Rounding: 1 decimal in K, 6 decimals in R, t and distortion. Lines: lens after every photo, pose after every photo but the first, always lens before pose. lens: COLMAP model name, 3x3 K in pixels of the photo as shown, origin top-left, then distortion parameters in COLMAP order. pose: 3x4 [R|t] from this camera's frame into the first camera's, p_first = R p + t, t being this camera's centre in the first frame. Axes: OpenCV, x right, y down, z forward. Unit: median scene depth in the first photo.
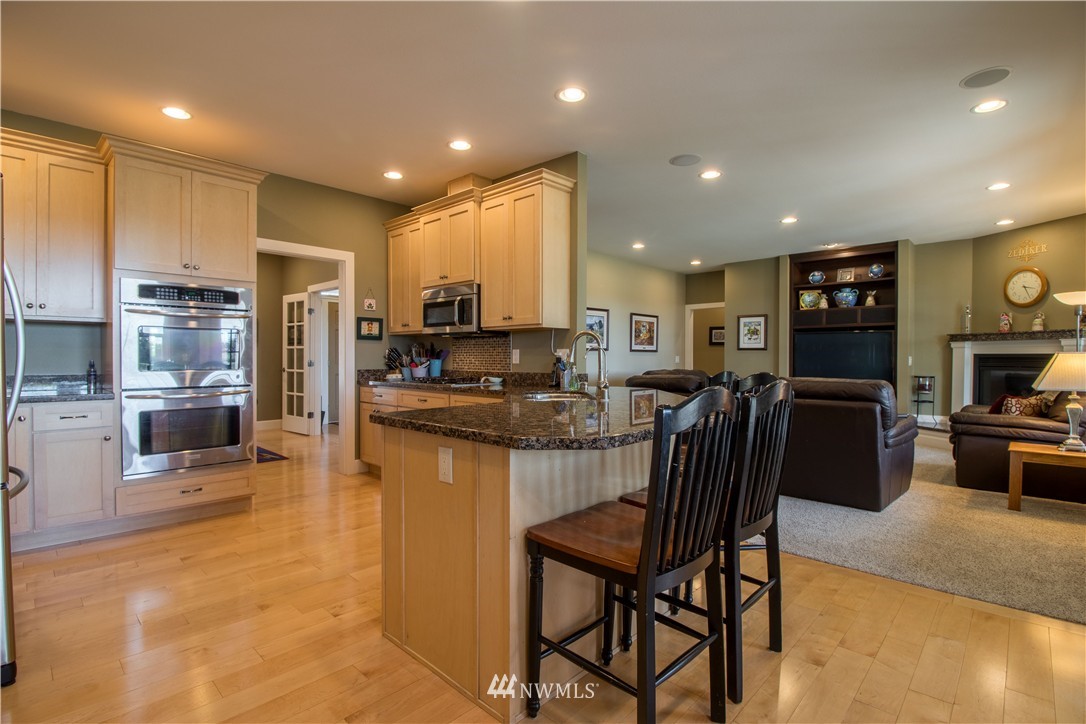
lens RADIAL K [[507.7, 0, 526.9], [0, 507.7, 354.9], [0, 0, 1]] dist [-0.003227, -0.005745]
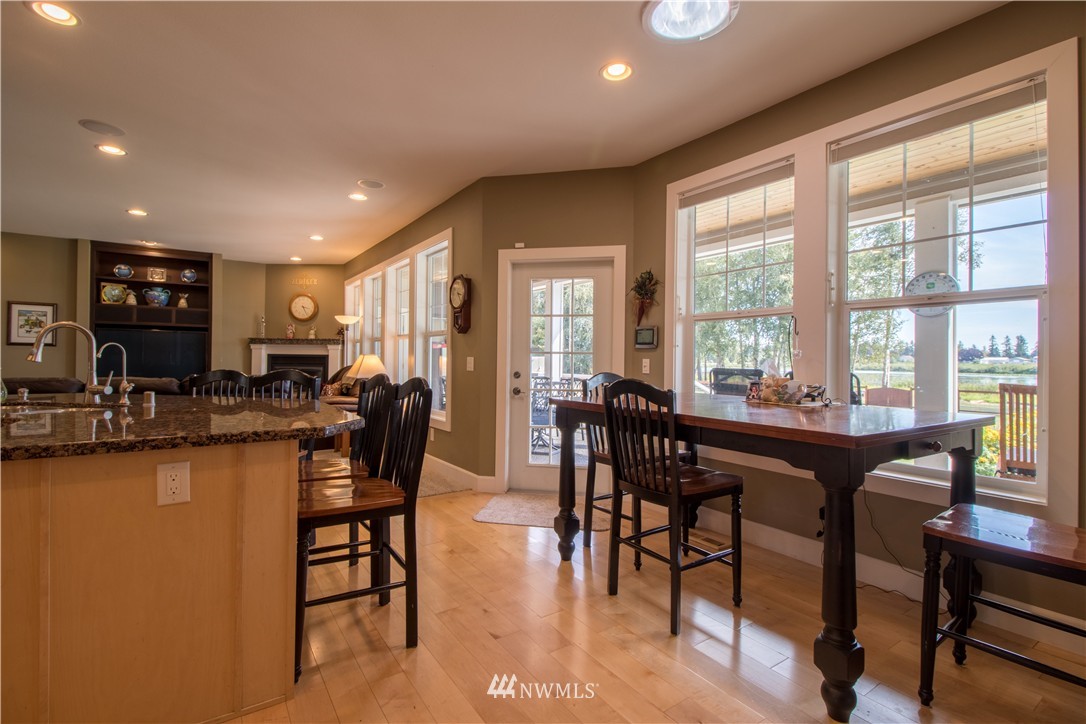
lens RADIAL K [[507.7, 0, 526.9], [0, 507.7, 354.9], [0, 0, 1]] dist [-0.003227, -0.005745]
pose [[0.225046, 0.008813, 0.974308, -0.197774], [-0.013805, 0.999888, -0.005856, -0.000873], [-0.974250, -0.012133, 0.225143, 0.051834]]
